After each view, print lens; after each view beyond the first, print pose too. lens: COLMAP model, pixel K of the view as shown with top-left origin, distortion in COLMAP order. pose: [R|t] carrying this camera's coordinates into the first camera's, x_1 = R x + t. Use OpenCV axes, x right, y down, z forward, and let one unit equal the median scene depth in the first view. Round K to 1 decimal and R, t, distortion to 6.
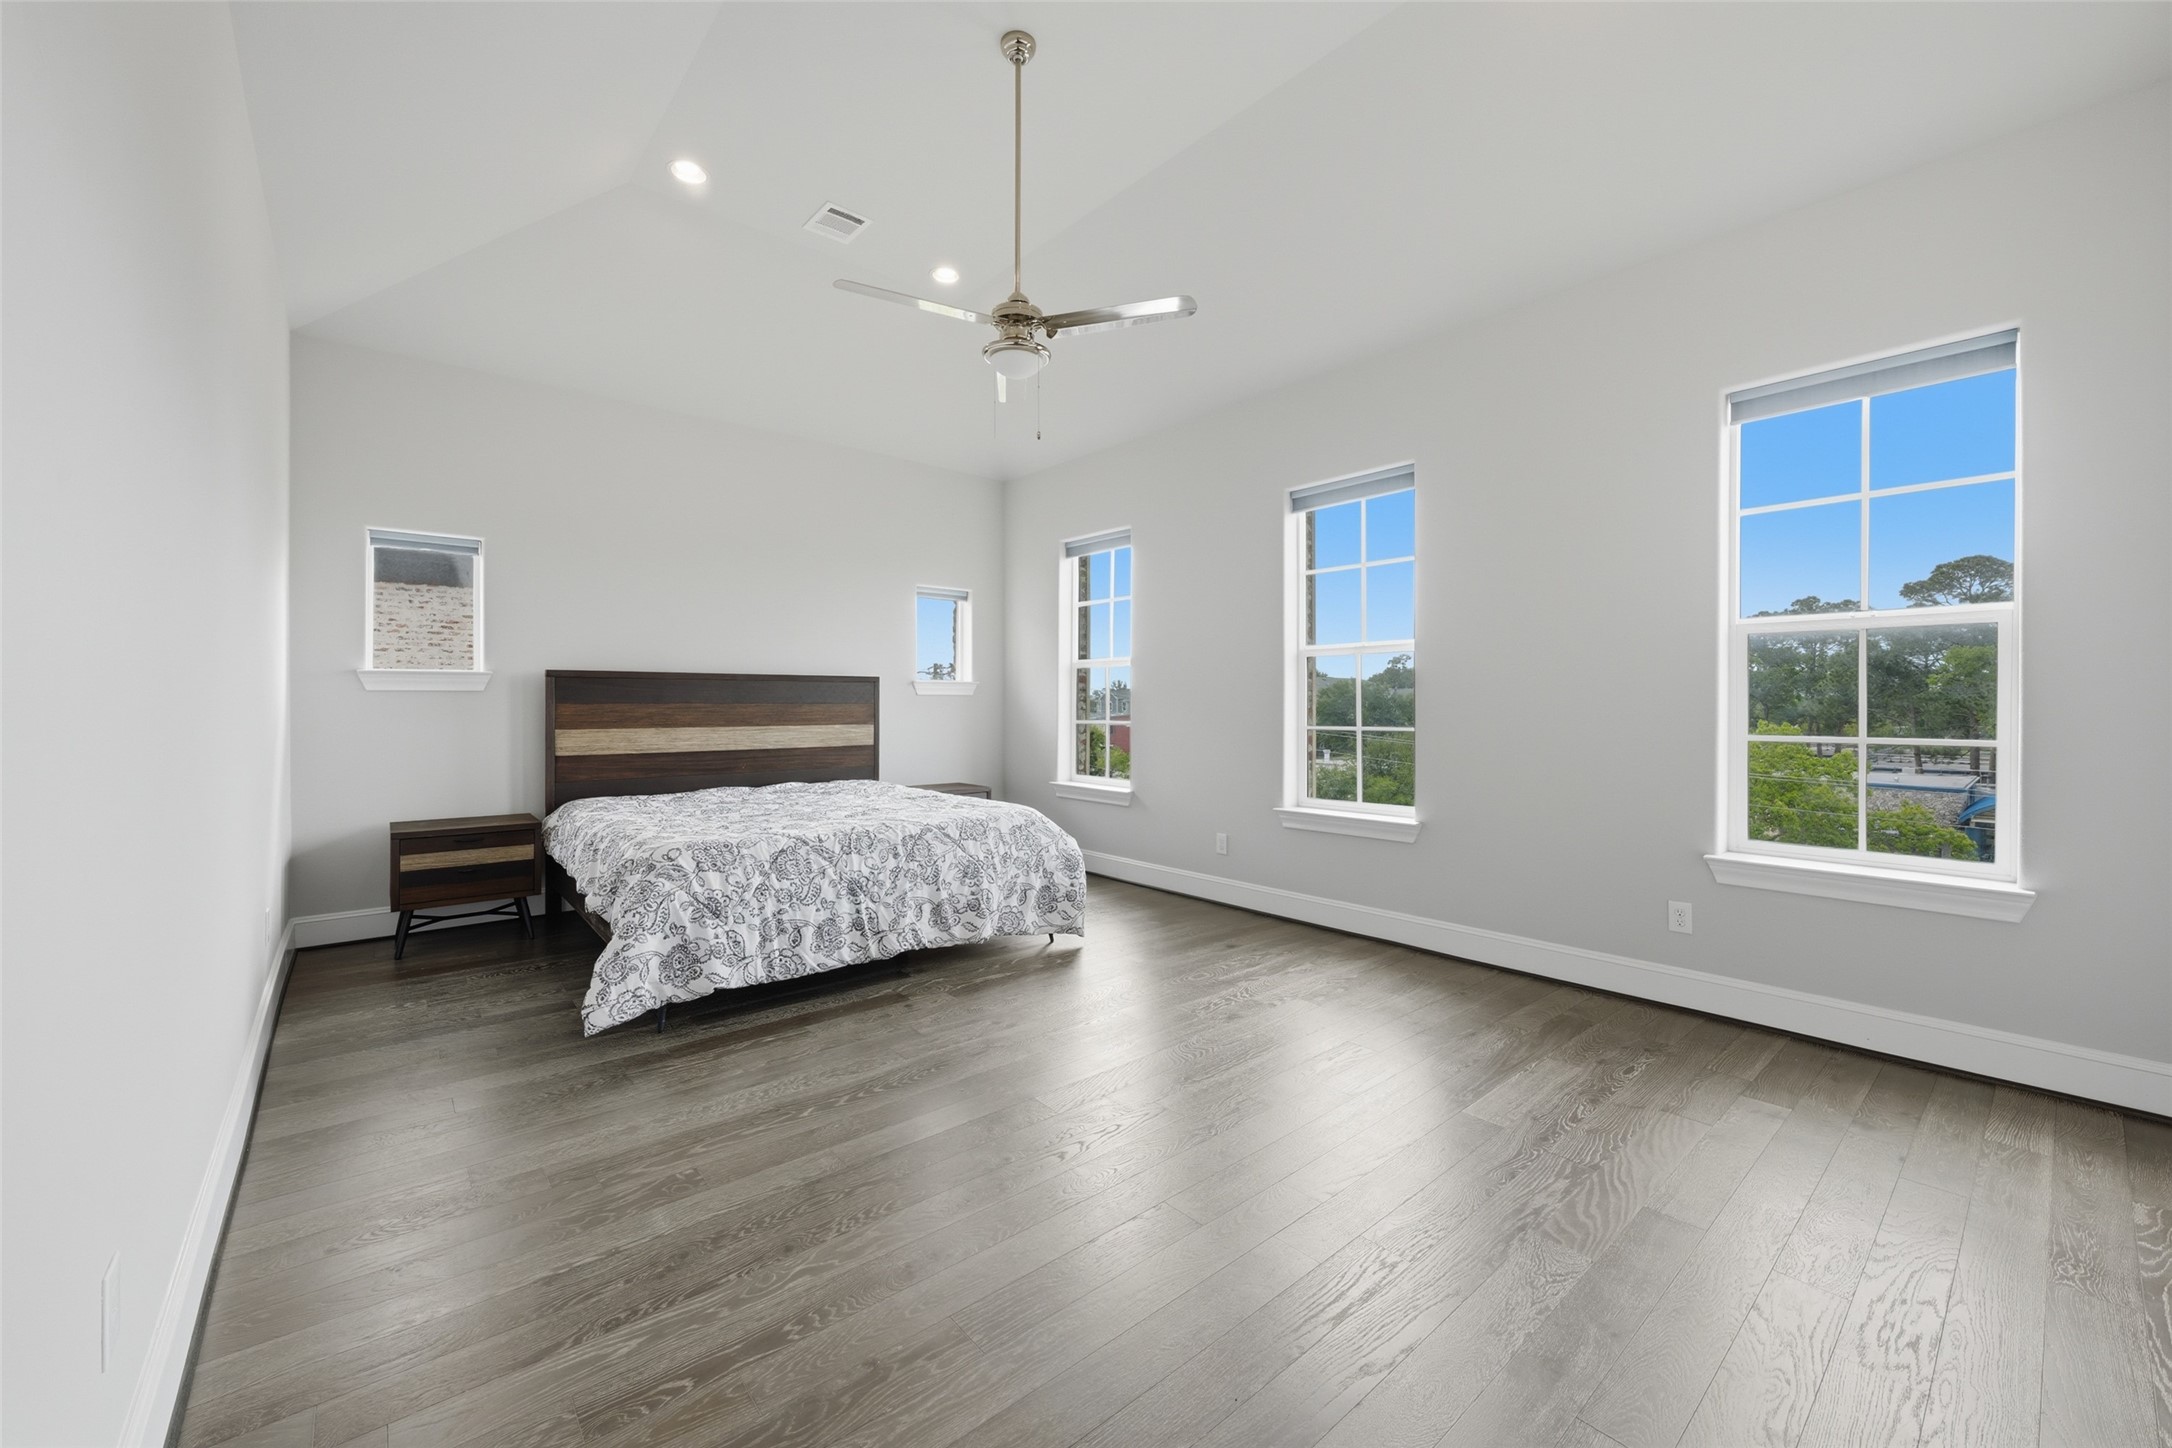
lens RADIAL K [[846.0, 0, 1089.6], [0, 846.0, 710.6], [0, 0, 1]] dist [-0.002236, -0.000128]
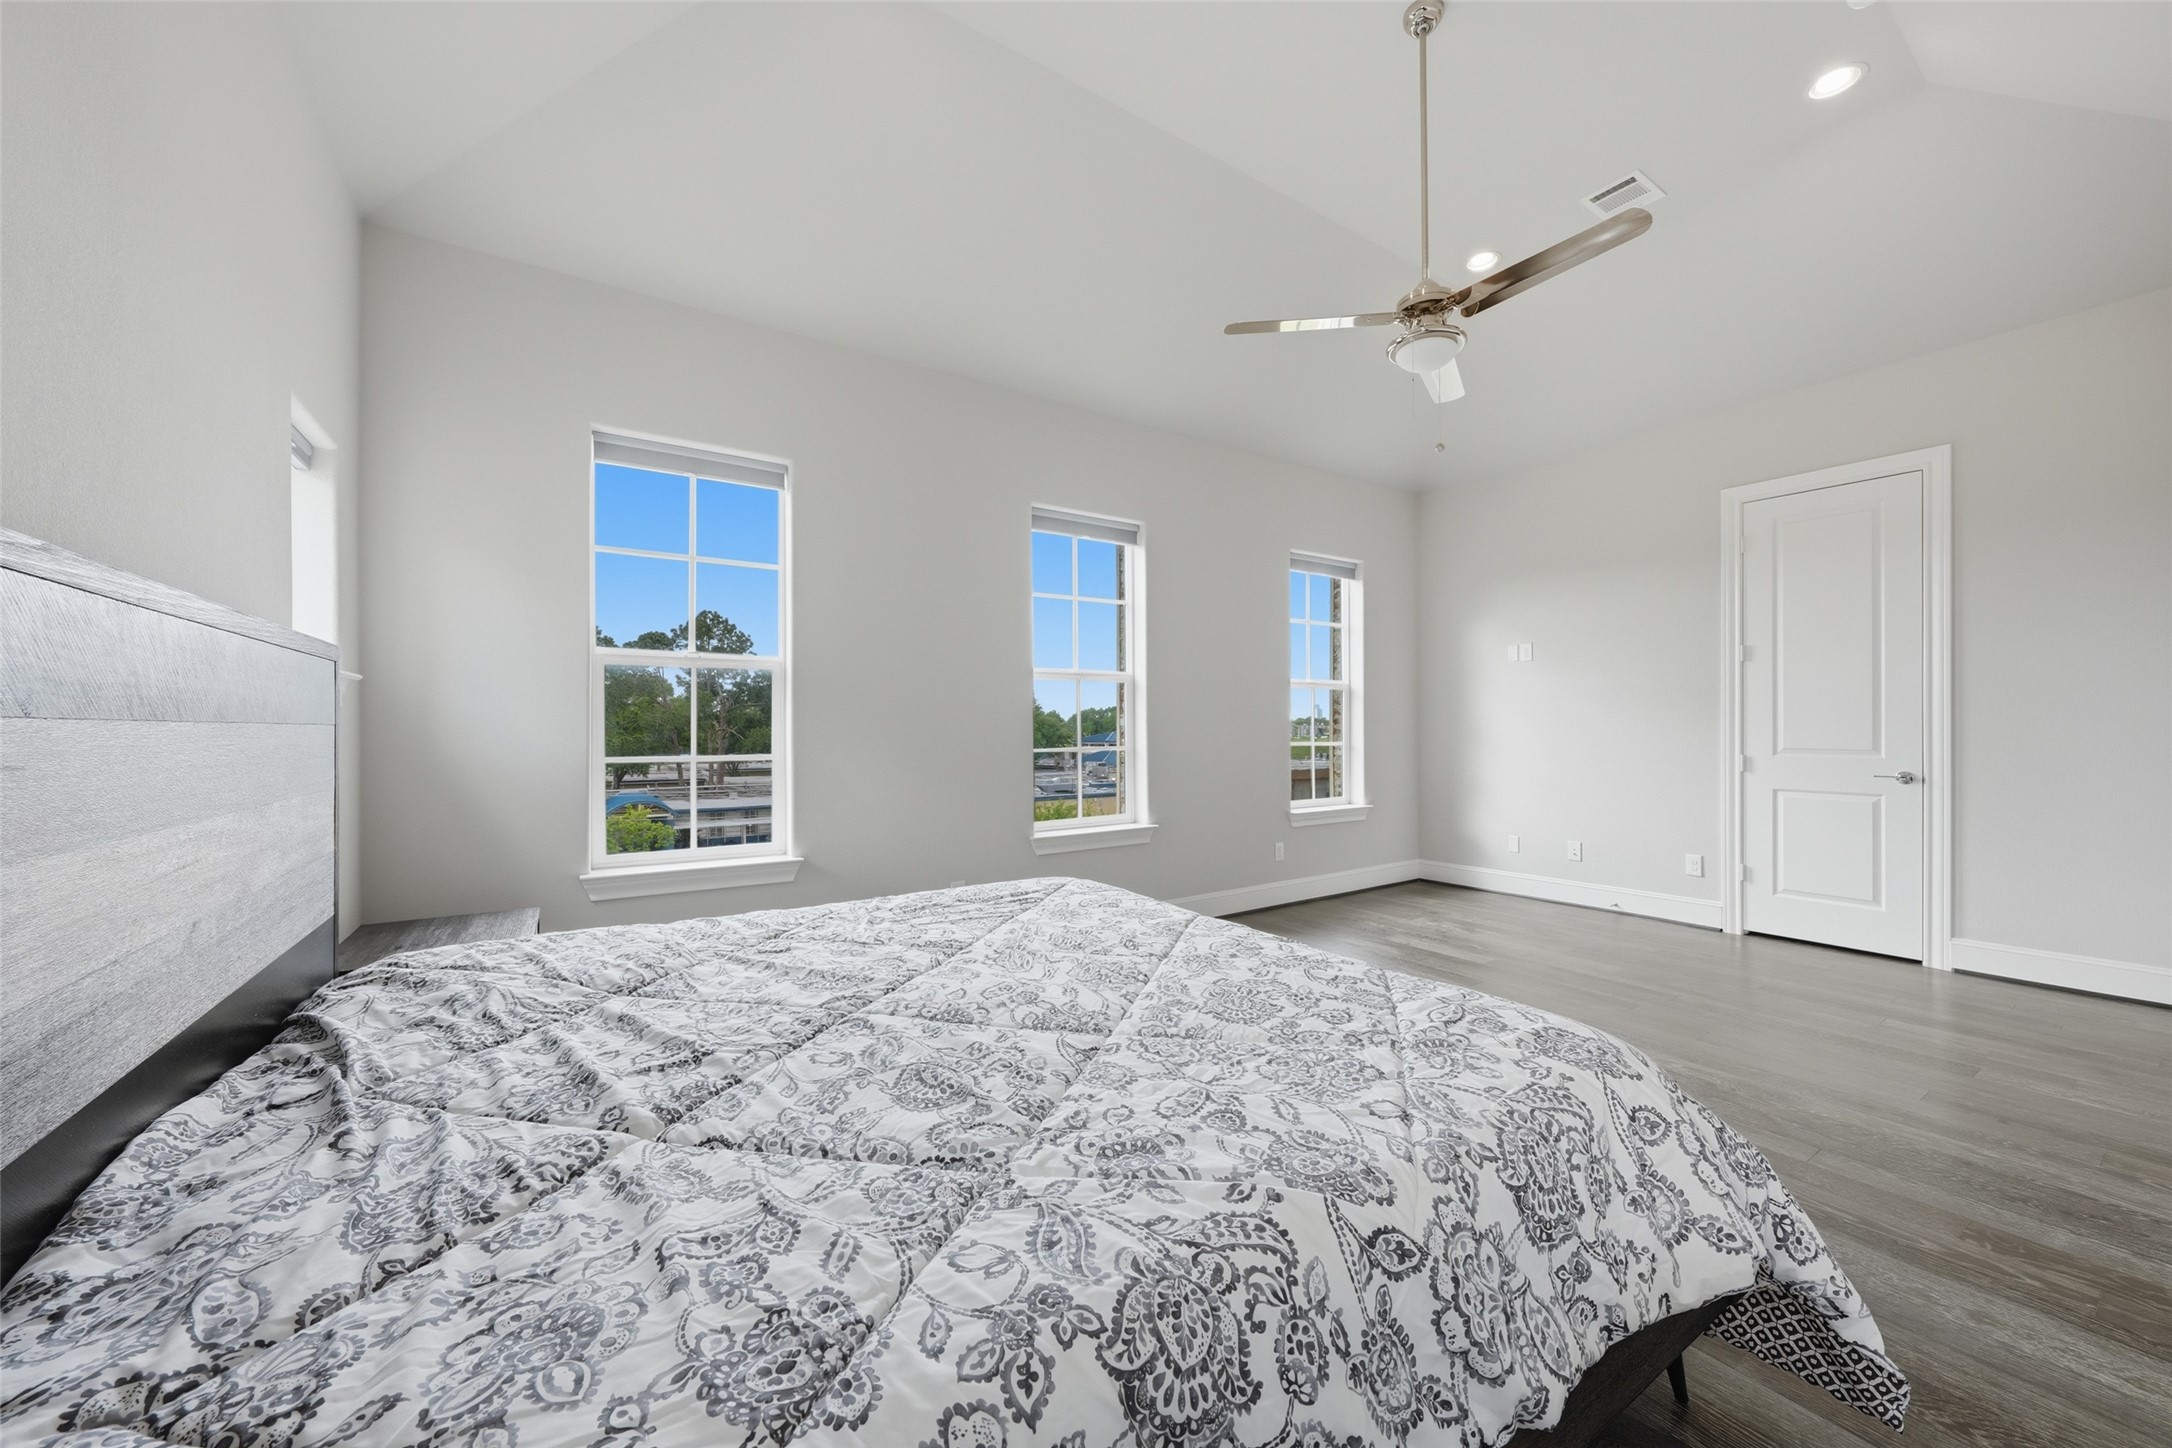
lens RADIAL K [[842.2, 0, 1090.8], [0, 842.2, 733.0], [0, 0, 1]] dist [0.014663, -0.000074]
pose [[0.086294, -0.002432, 0.996267, -0.271368], [0.008970, 0.999958, 0.001664, 0.001730], [-0.996229, 0.008793, 0.086312, 0.344908]]
